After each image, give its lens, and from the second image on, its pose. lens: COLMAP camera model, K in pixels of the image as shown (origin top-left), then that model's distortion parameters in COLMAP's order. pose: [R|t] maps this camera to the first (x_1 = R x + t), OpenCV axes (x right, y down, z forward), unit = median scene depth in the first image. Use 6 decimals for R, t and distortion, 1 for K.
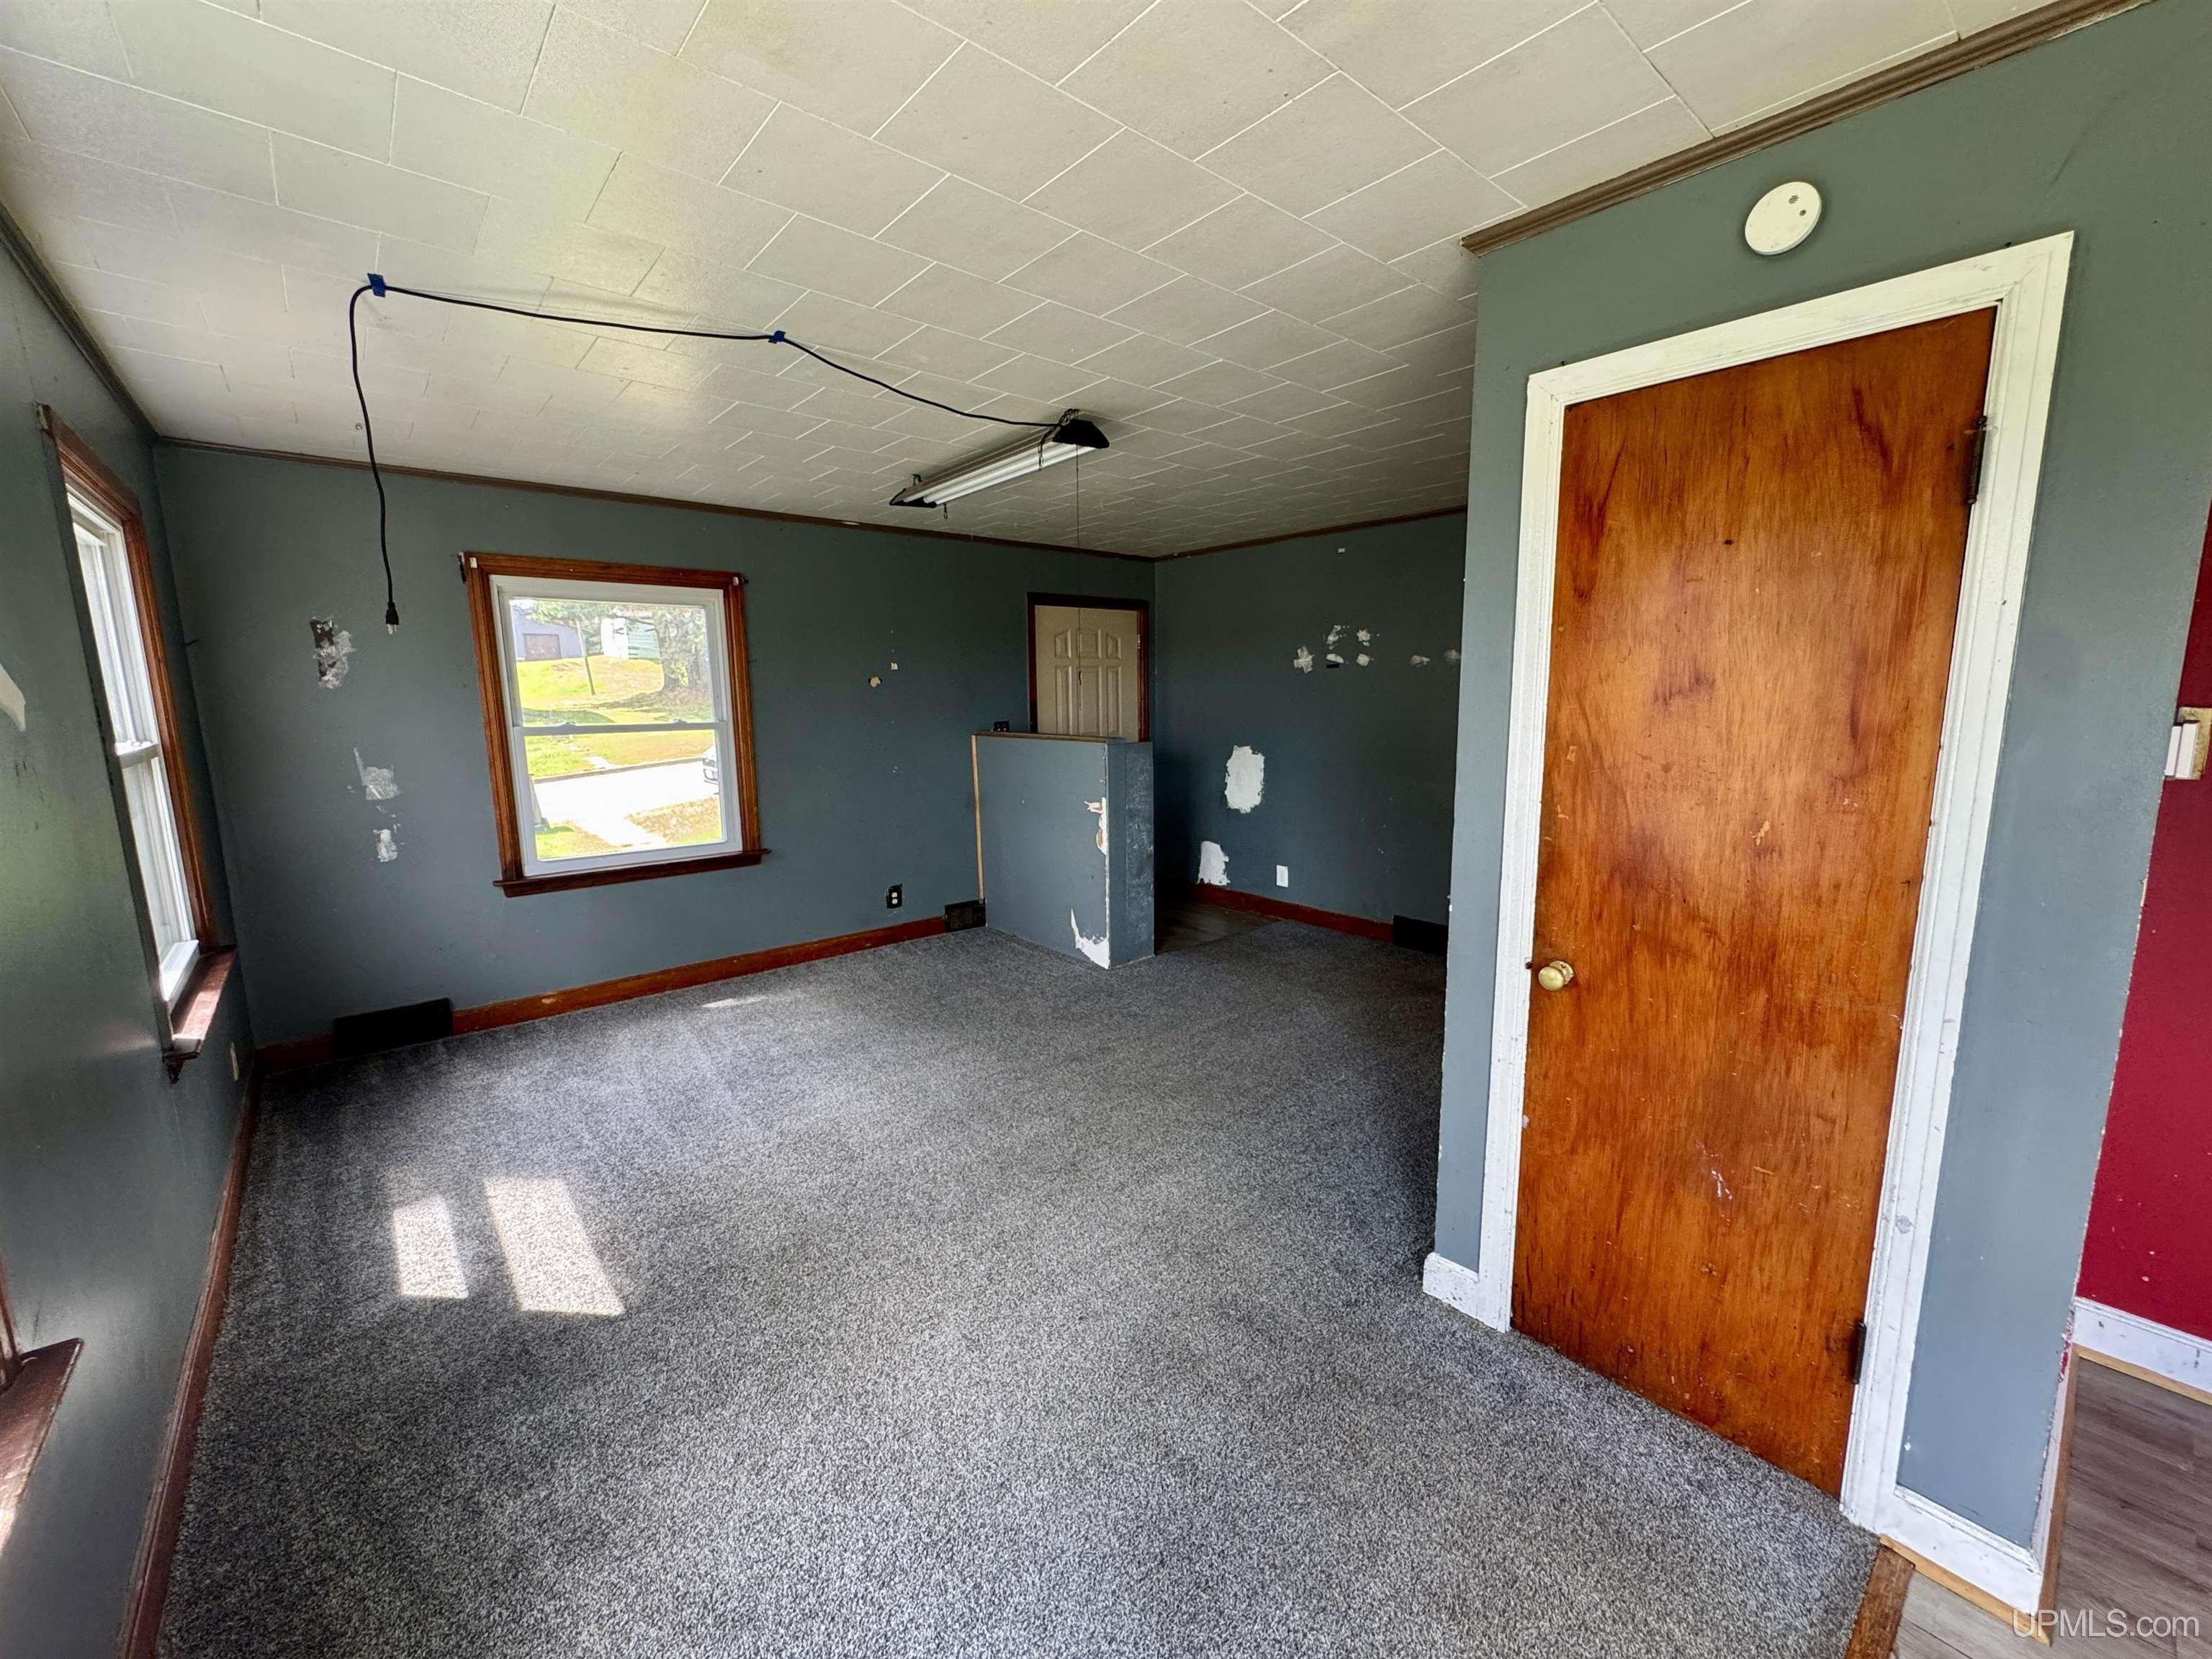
lens RADIAL K [[890.3, 0, 1106.0], [0, 890.3, 829.5], [0, 0, 1]] dist [-0.005791, -0.000174]
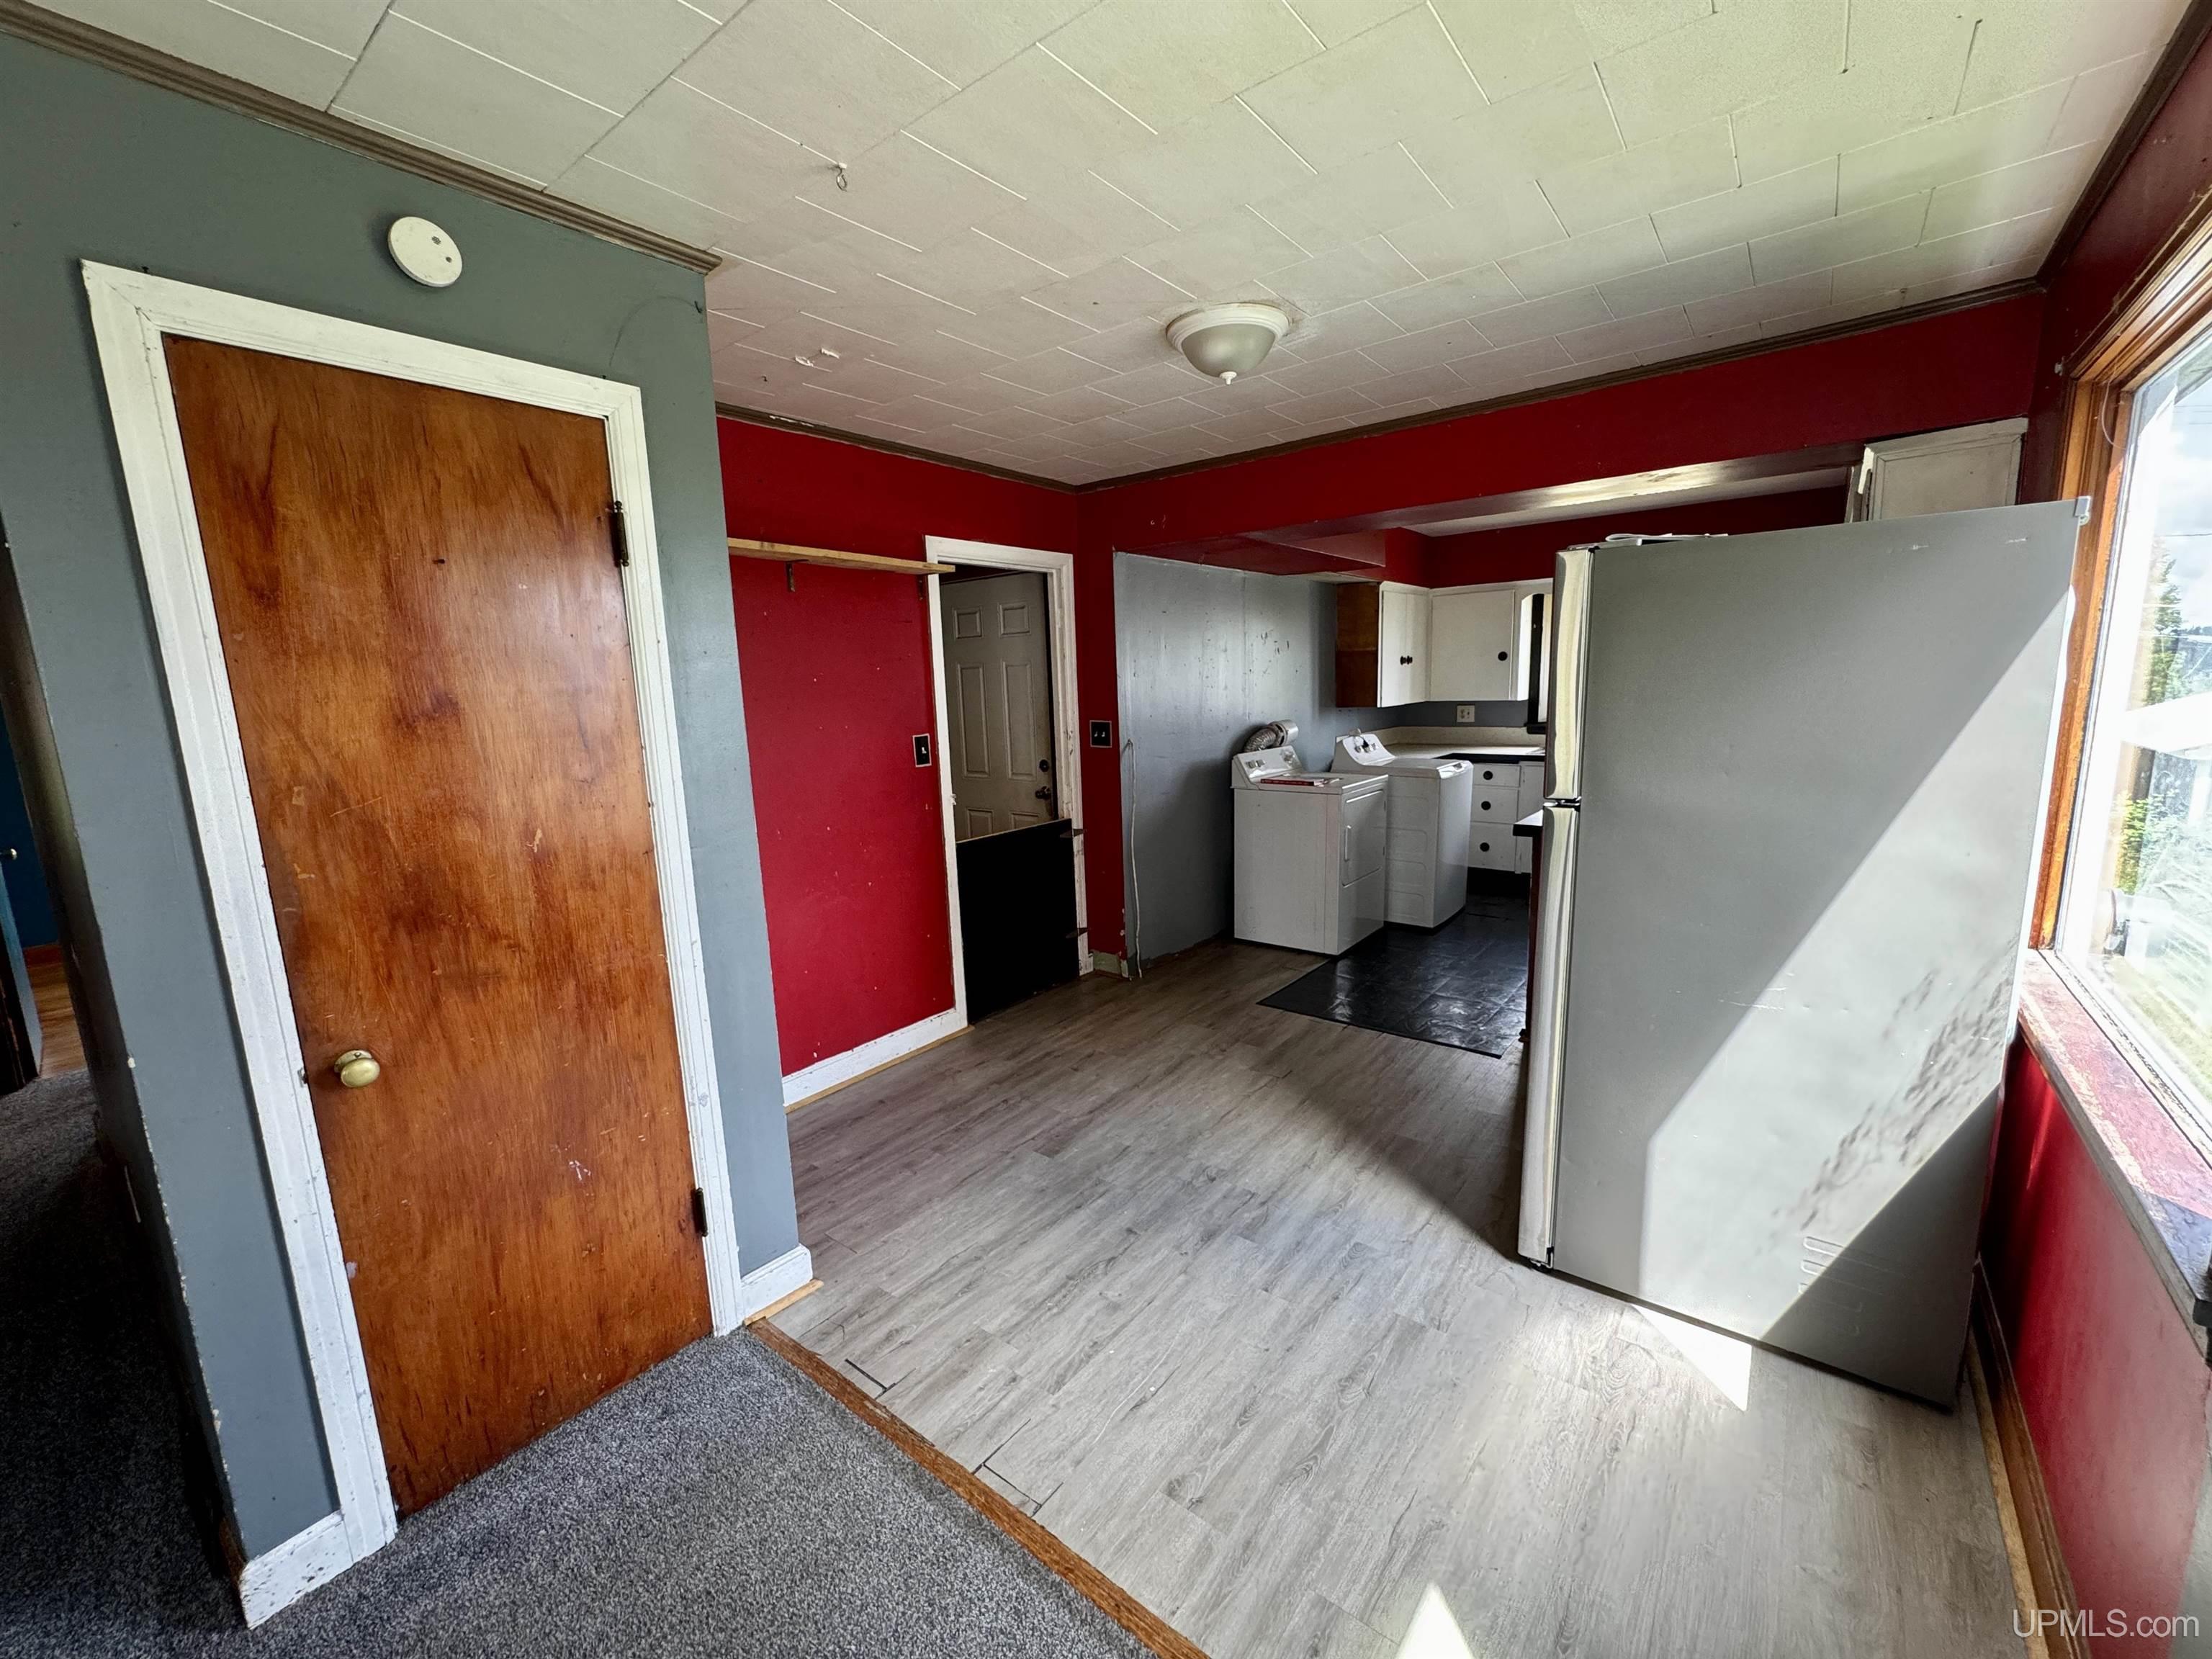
lens RADIAL K [[886.0, 0, 1106.0], [0, 886.0, 829.5], [0, 0, 1]] dist [-0.004440, 0.000446]
pose [[-0.190971, -0.141400, 0.971358, -0.396349], [0.189611, 0.965619, 0.177843, -0.062703], [-0.963108, 0.218143, -0.157595, 0.455131]]
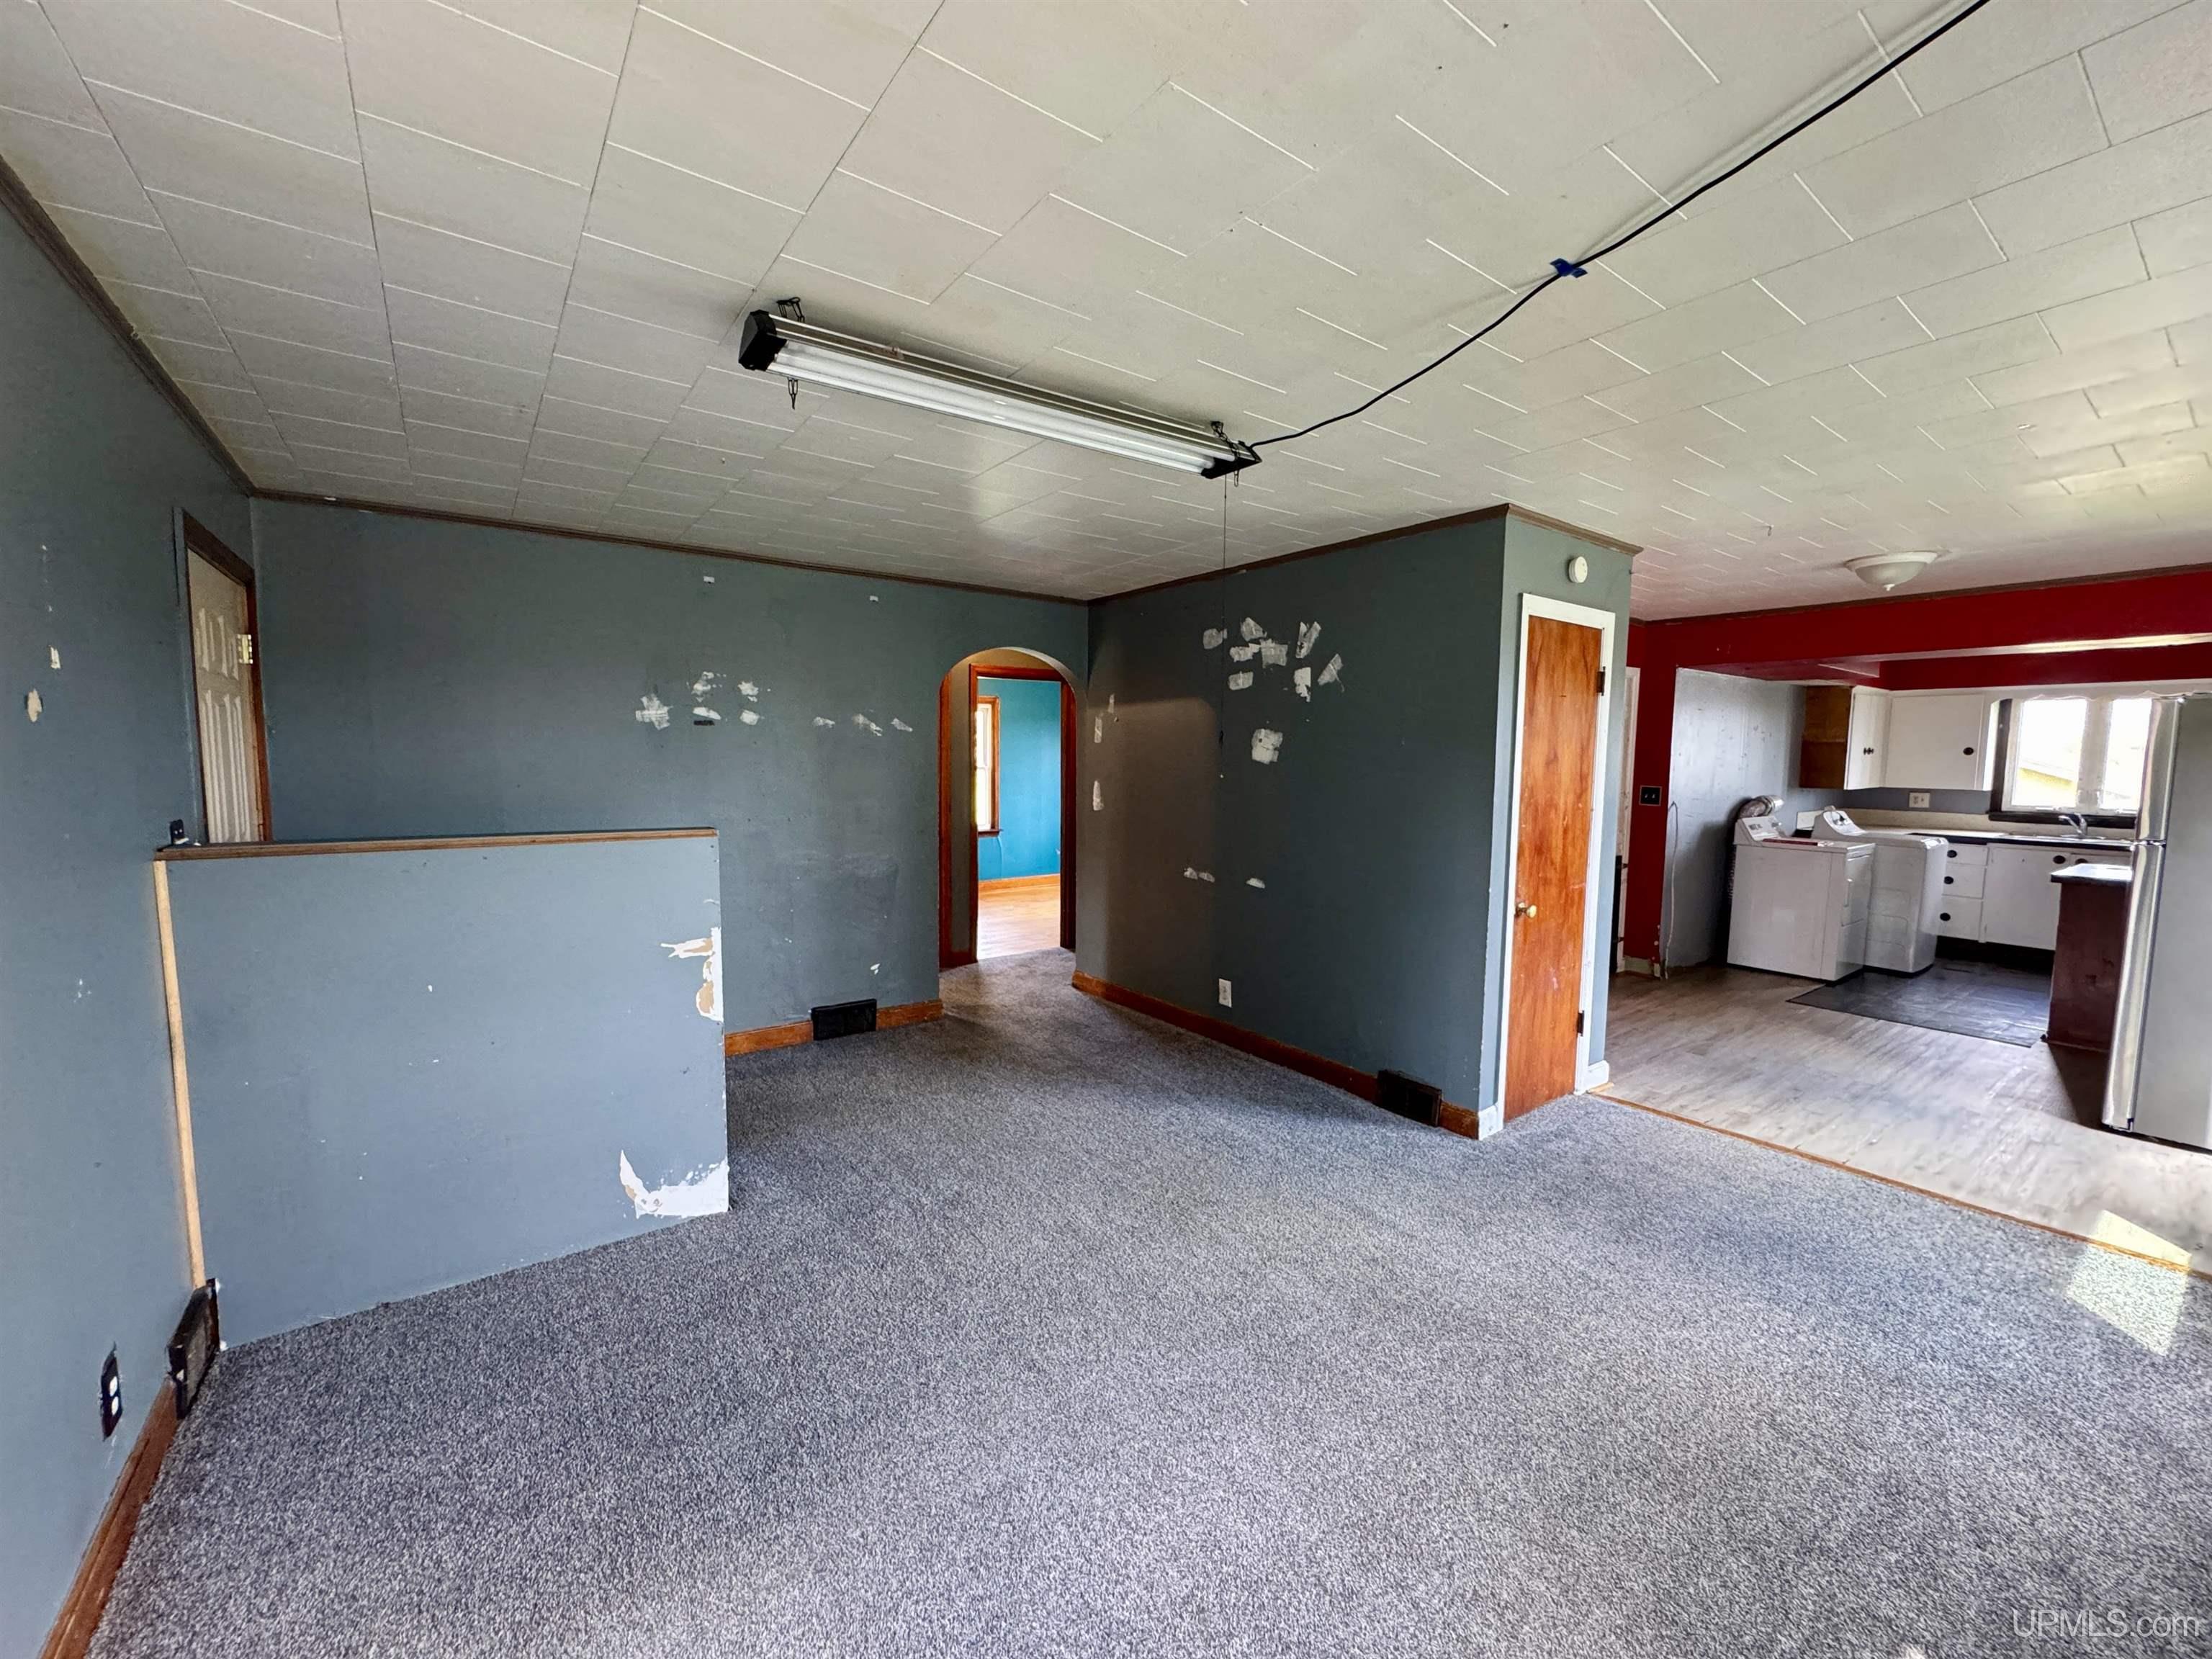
lens RADIAL K [[886.0, 0, 1106.0], [0, 886.0, 829.5], [0, 0, 1]] dist [-0.004440, 0.000446]
pose [[0.078170, -0.072186, 0.994323, -1.503906], [0.144726, 0.987631, 0.060322, -0.261843], [-0.986379, 0.139189, 0.087651, 1.798158]]
